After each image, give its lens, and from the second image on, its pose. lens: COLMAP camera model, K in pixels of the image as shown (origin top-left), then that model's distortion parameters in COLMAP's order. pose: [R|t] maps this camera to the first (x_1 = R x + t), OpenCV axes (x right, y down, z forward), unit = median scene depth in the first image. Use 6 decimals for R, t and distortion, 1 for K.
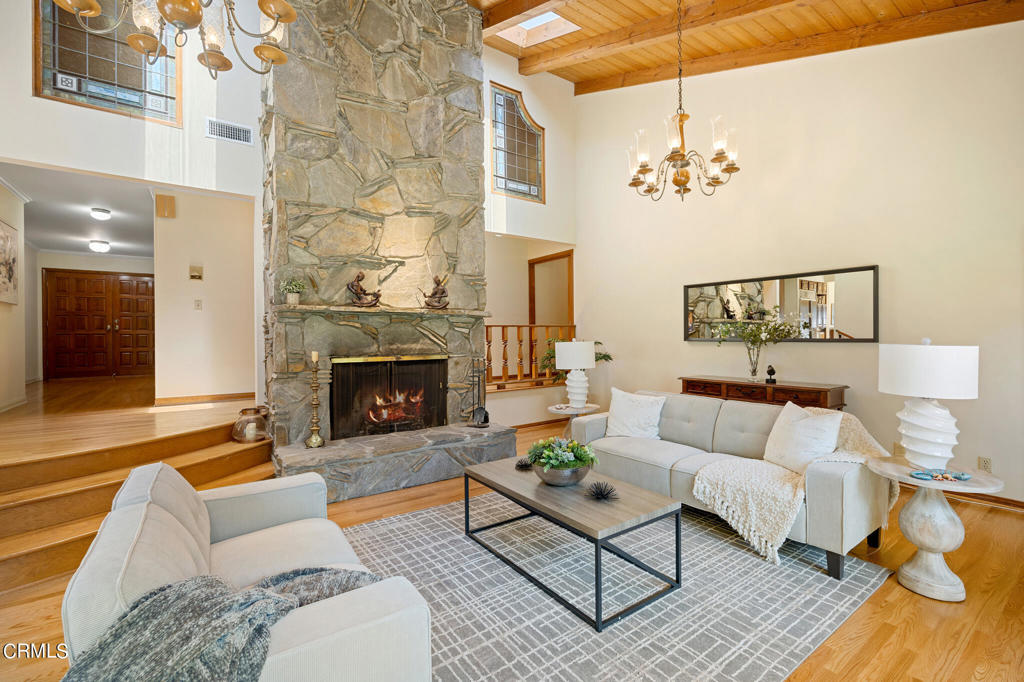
lens RADIAL K [[449.7, 0, 512.9], [0, 449.7, 338.6], [0, 0, 1]] dist [-0.000965, -0.000177]
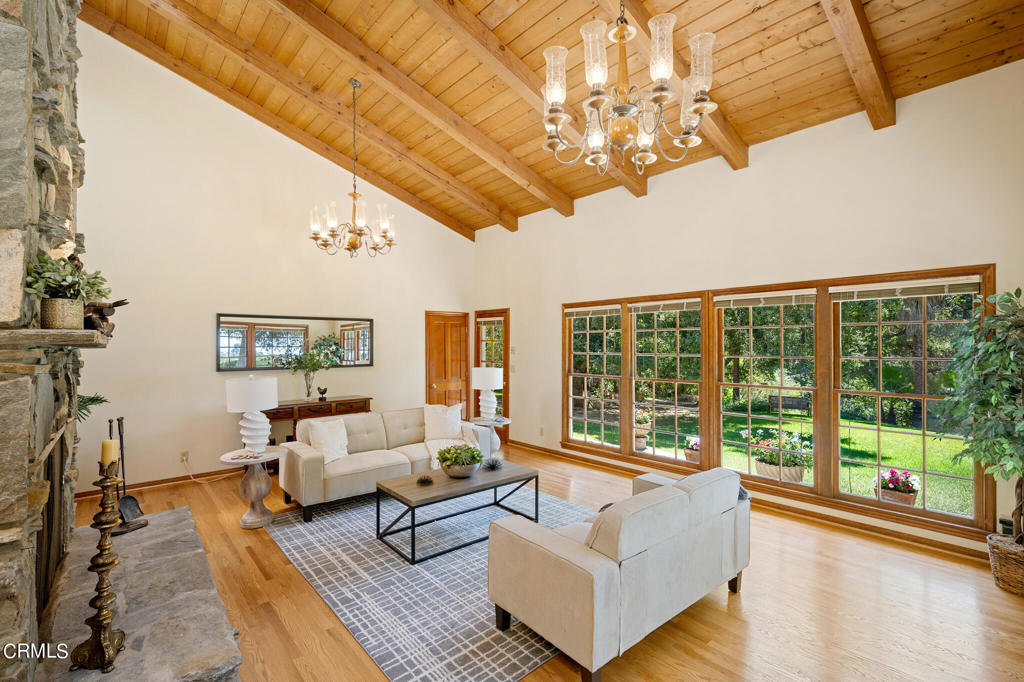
lens RADIAL K [[466.3, 0, 512.0], [0, 466.3, 341.0], [0, 0, 1]] dist [-0.000848, -0.000089]
pose [[-0.093814, 0.013270, 0.995501, -0.843480], [0.009245, 0.999880, -0.012458, -0.052410], [-0.995547, 0.008035, -0.093926, 0.595320]]
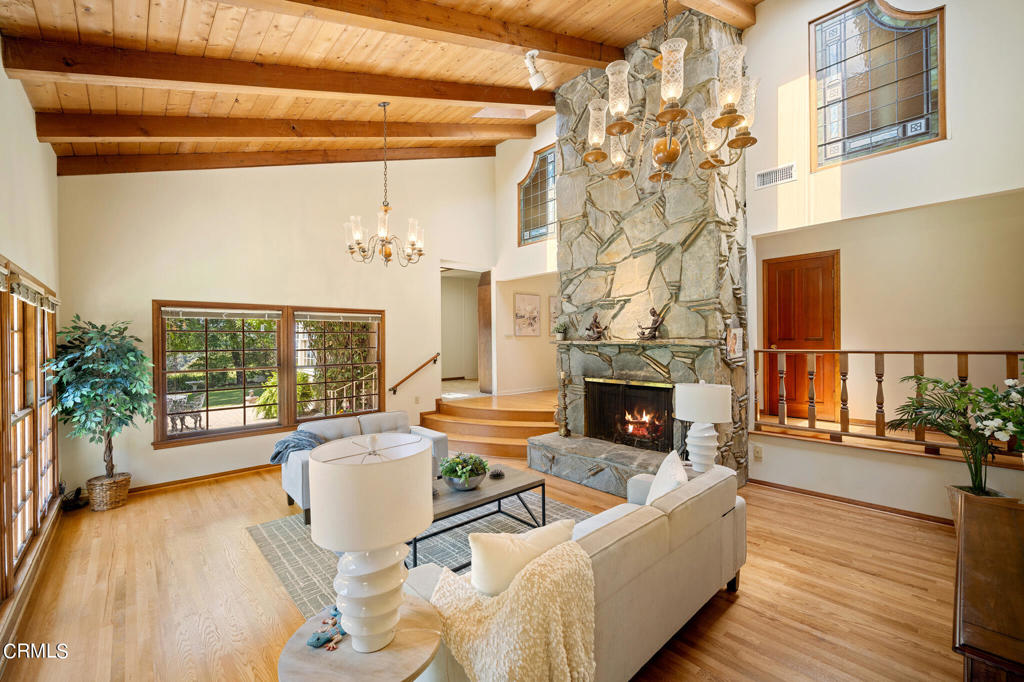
lens RADIAL K [[421.3, 0, 514.4], [0, 421.3, 343.0], [0, 0, 1]] dist [-0.000195, -0.000086]
pose [[0.126585, 0.008066, -0.991923, 0.837358], [0.005867, 0.999943, 0.008880, -0.074280], [0.991938, -0.006944, 0.126530, 0.606057]]
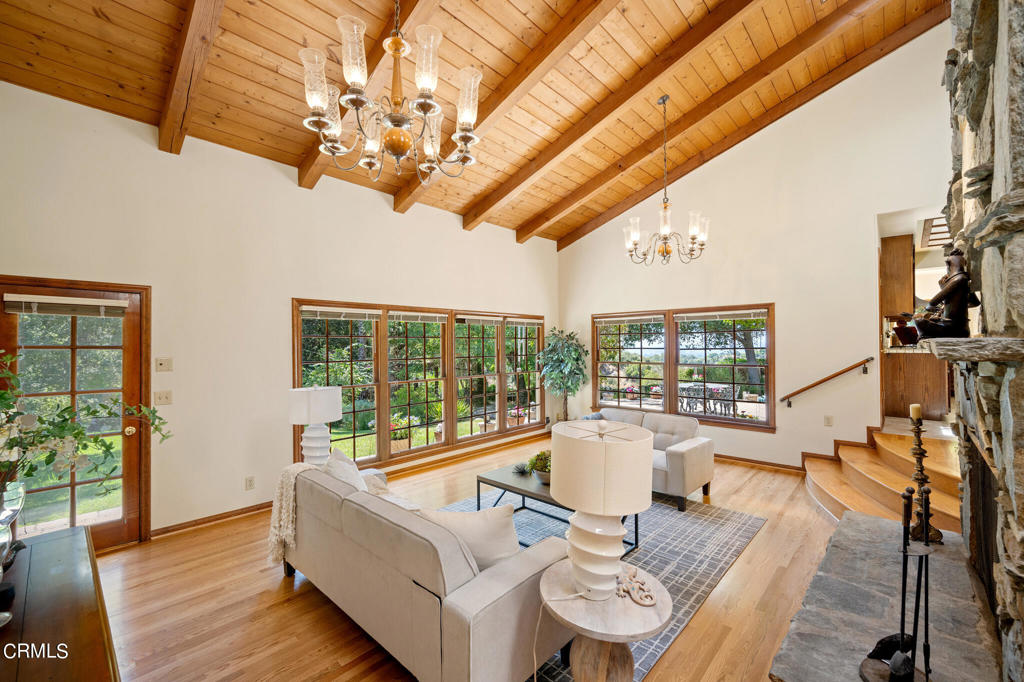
lens RADIAL K [[421.3, 0, 514.4], [0, 421.3, 343.0], [0, 0, 1]] dist [-0.000195, -0.000086]
pose [[-0.977622, 0.013266, -0.209949, 0.300595], [0.013975, 0.999901, -0.001893, -0.070744], [0.209903, -0.004785, -0.977711, 1.387493]]
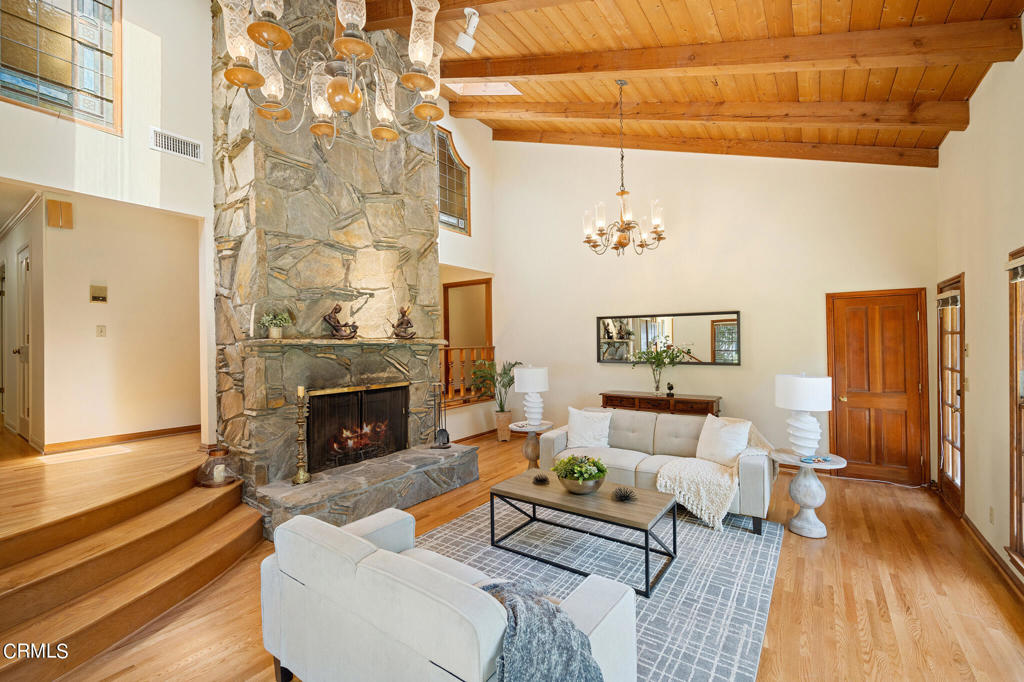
lens RADIAL K [[439.4, 0, 512.0], [0, 439.4, 341.0], [0, 0, 1]] dist [-0.000515, 0.000010]
pose [[0.943408, -0.001696, 0.331629, -0.293820], [0.005204, 0.999940, -0.009690, -0.053562], [-0.331593, 0.010867, 0.943360, -0.059284]]
